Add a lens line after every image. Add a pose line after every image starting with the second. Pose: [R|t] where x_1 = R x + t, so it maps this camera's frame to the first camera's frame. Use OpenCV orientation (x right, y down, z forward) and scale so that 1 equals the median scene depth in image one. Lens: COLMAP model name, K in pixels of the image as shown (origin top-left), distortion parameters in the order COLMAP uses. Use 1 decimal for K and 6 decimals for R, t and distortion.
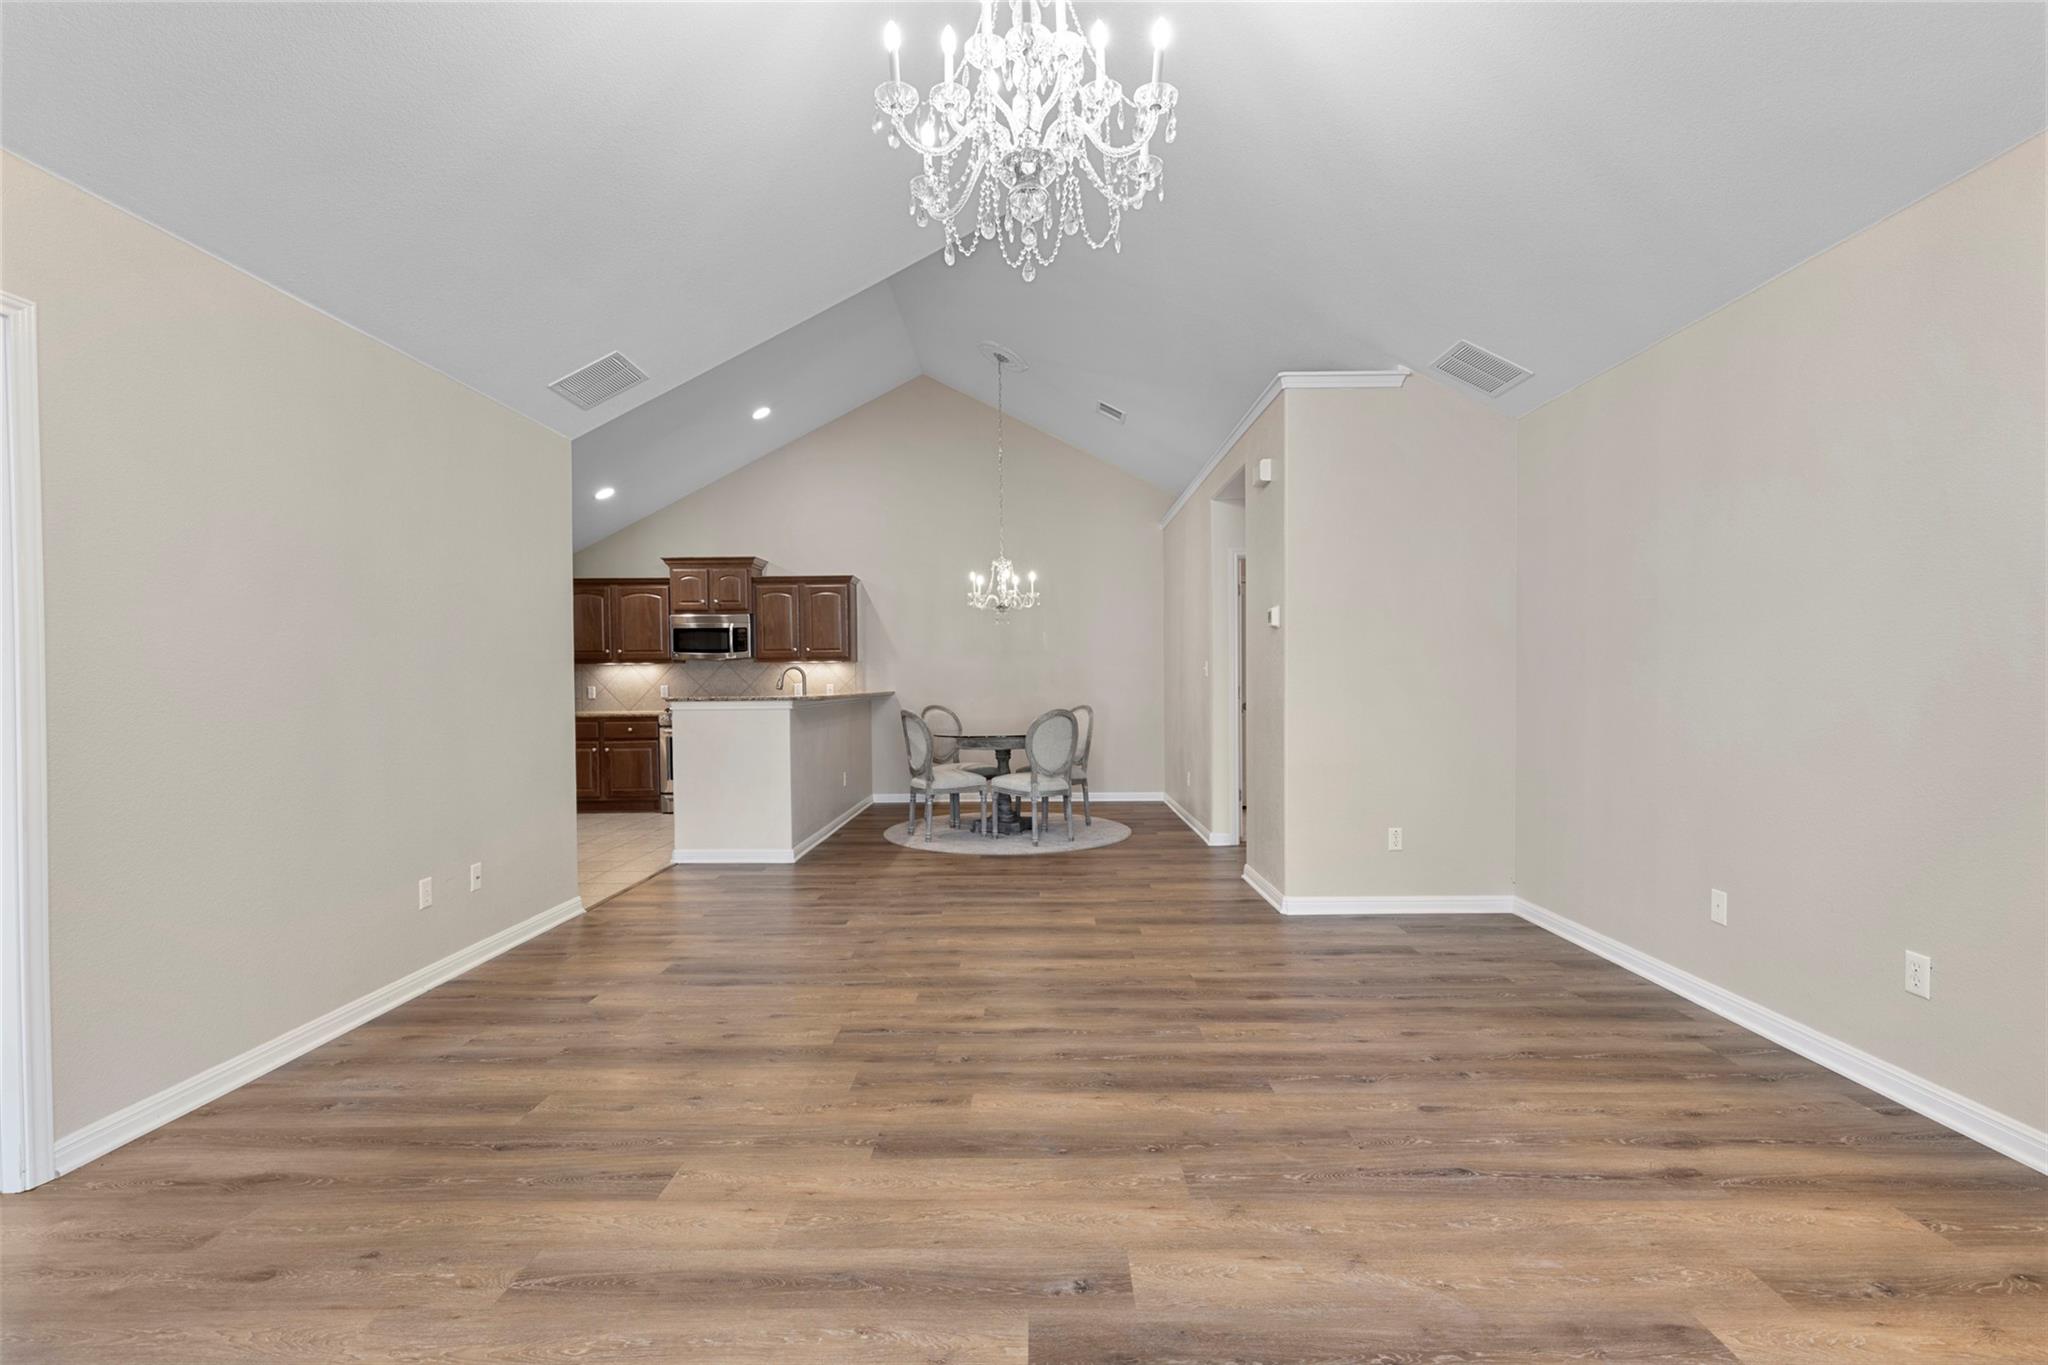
lens RADIAL K [[911.9, 0, 1024.0], [0, 911.9, 695.7], [0, 0, 1]] dist [0.006283, -0.000821]
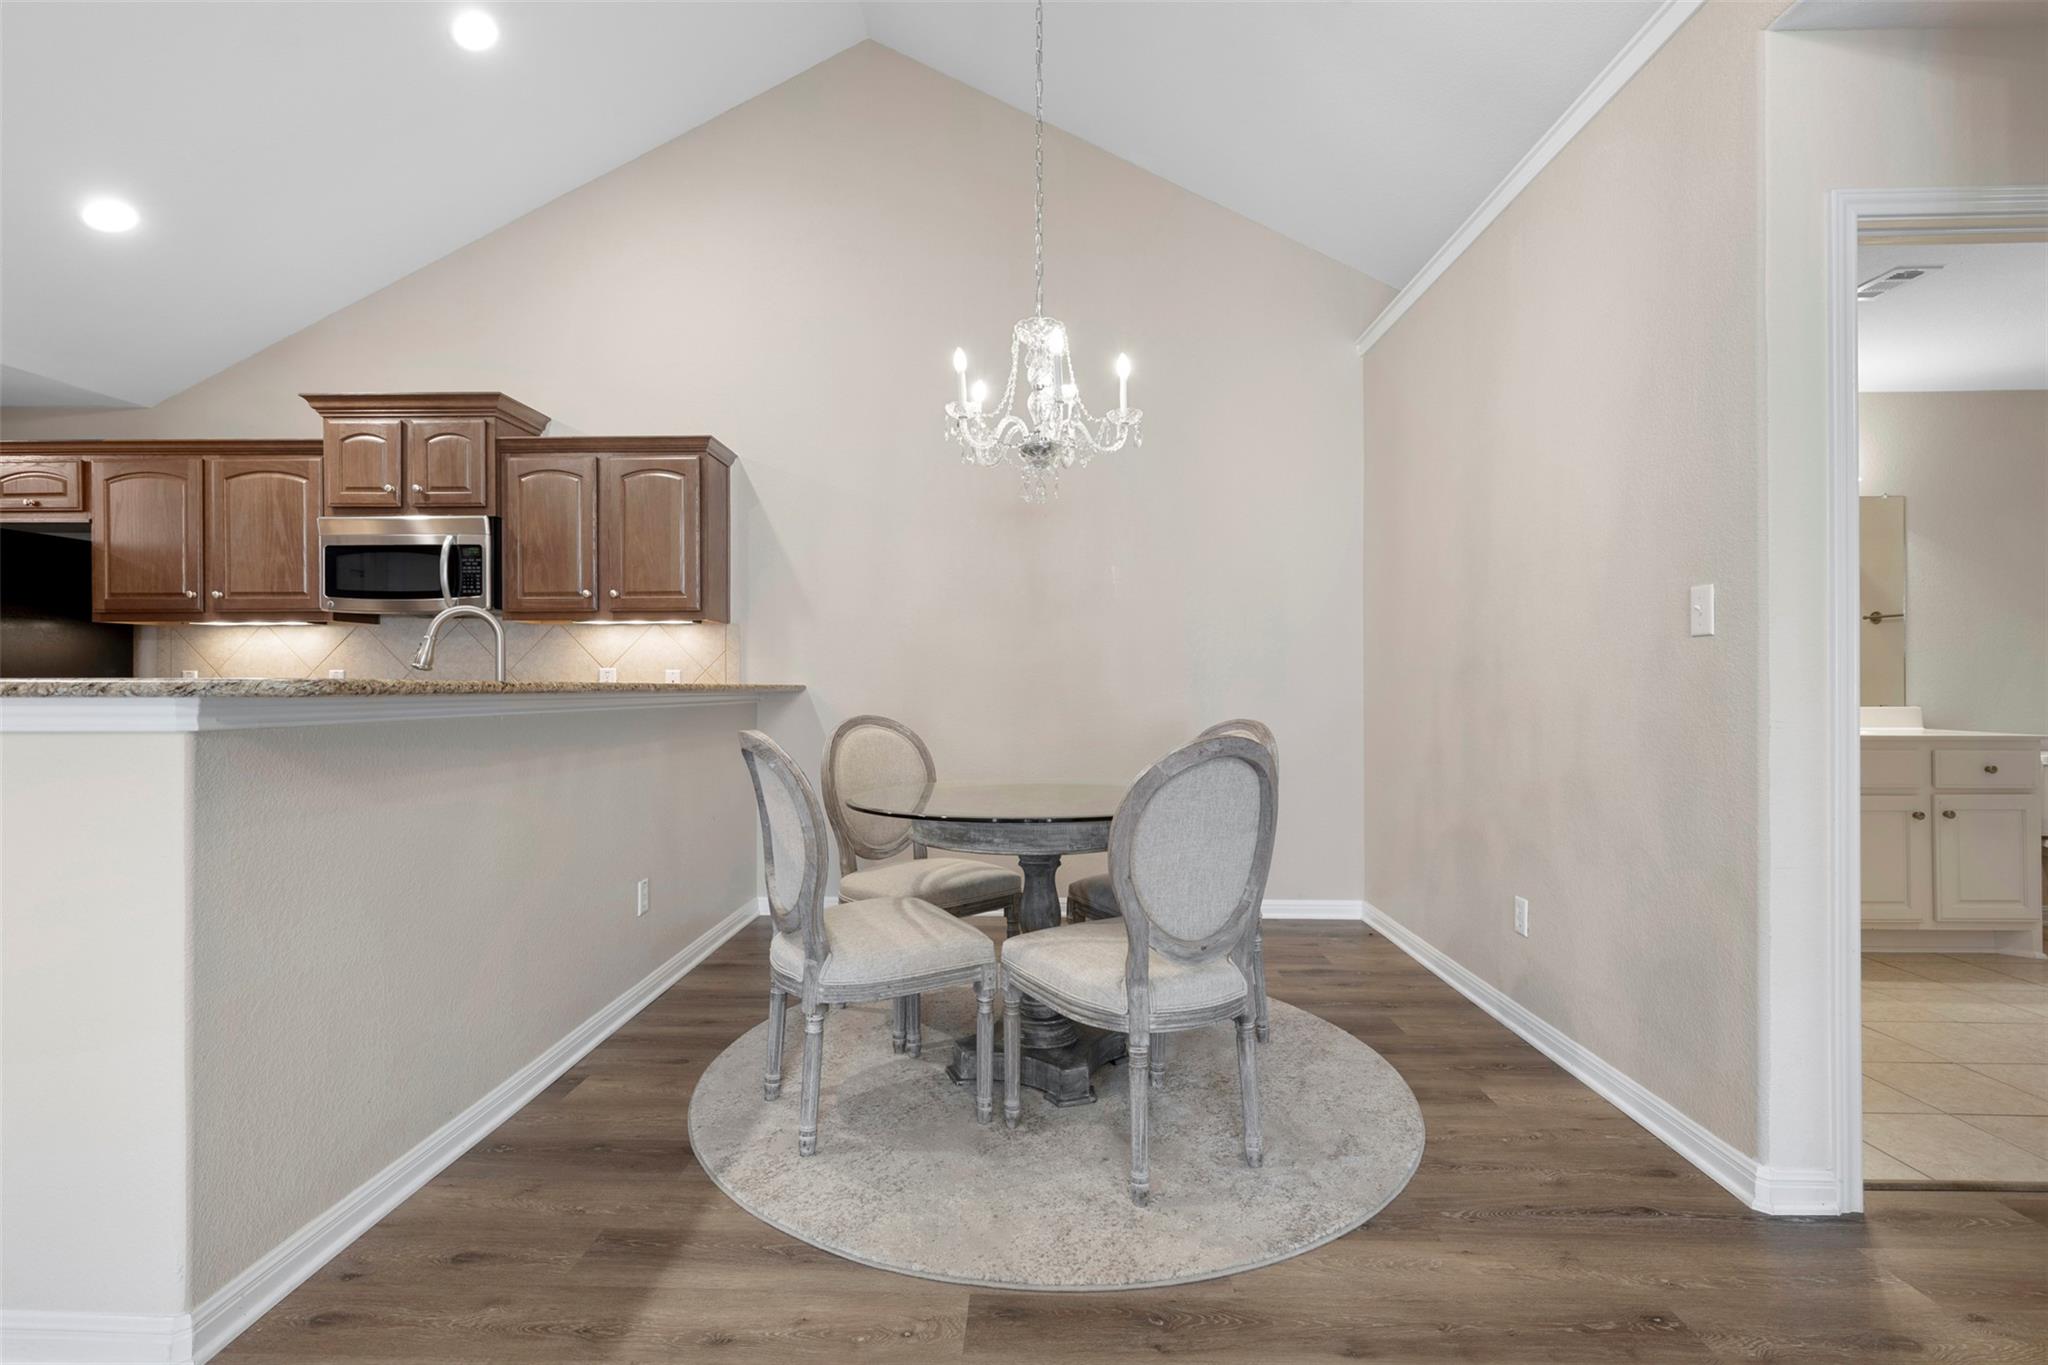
lens RADIAL K [[931.3, 0, 1022.0], [0, 931.3, 665.7], [0, 0, 1]] dist [0.004441, -0.000718]
pose [[0.999886, 0.008537, -0.012457, -0.027943], [-0.008997, 0.999264, -0.037283, 0.002889], [0.012130, 0.037390, 0.999227, 0.694955]]
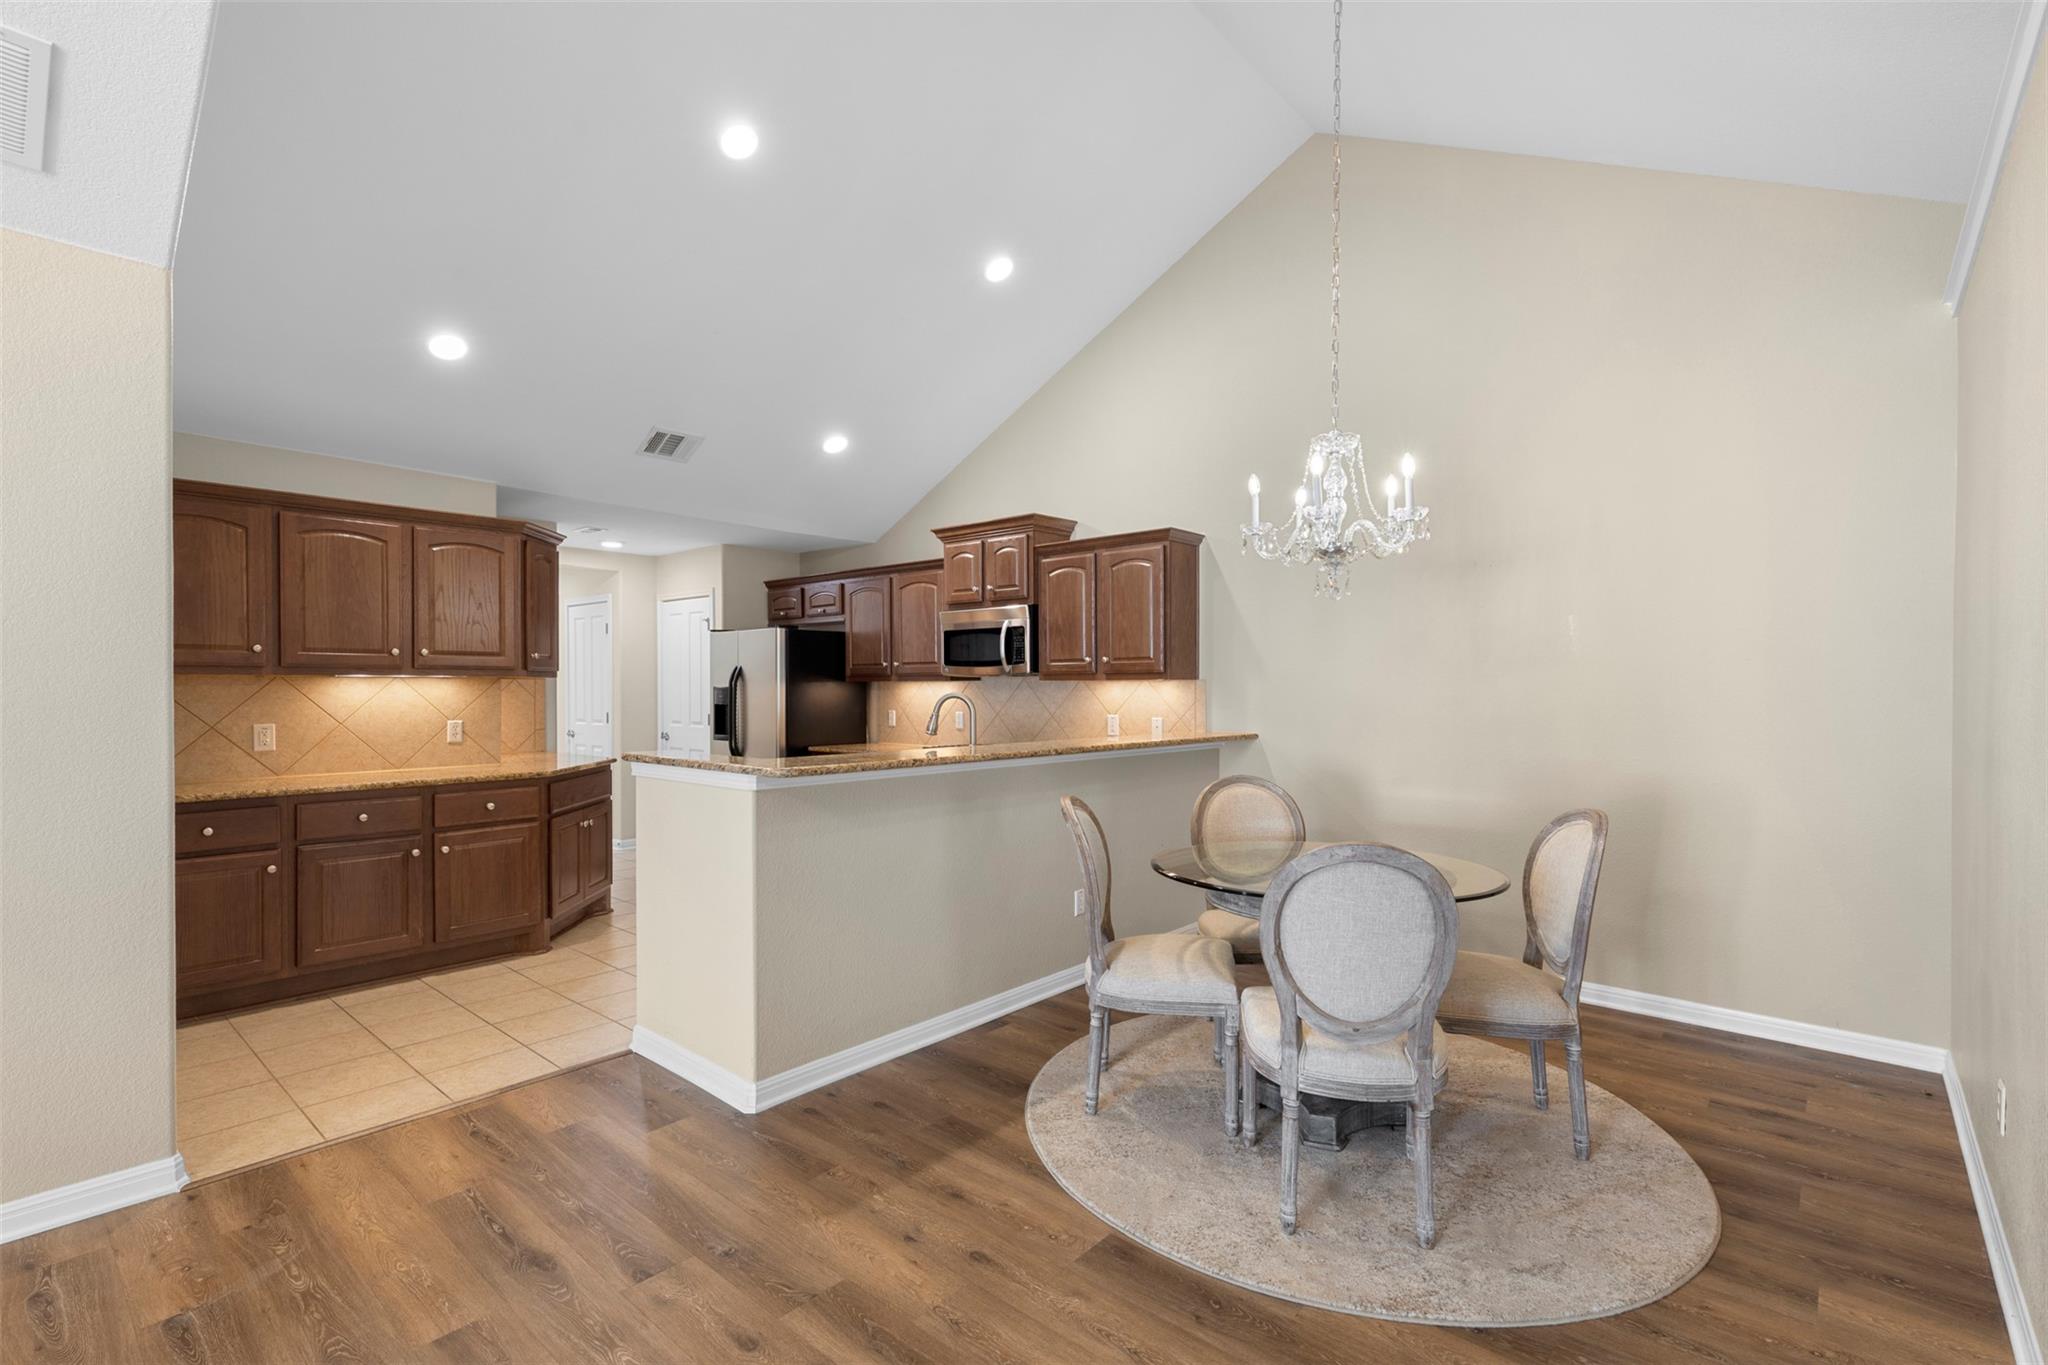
lens RADIAL K [[929.7, 0, 1024.0], [0, 929.7, 682.5], [0, 0, 1]] dist [0.001776, 0.000089]
pose [[0.761560, 0.008152, -0.648043, 0.152447], [-0.021442, 0.999690, -0.012622, -0.035773], [0.647739, 0.023508, 0.761499, 0.664799]]
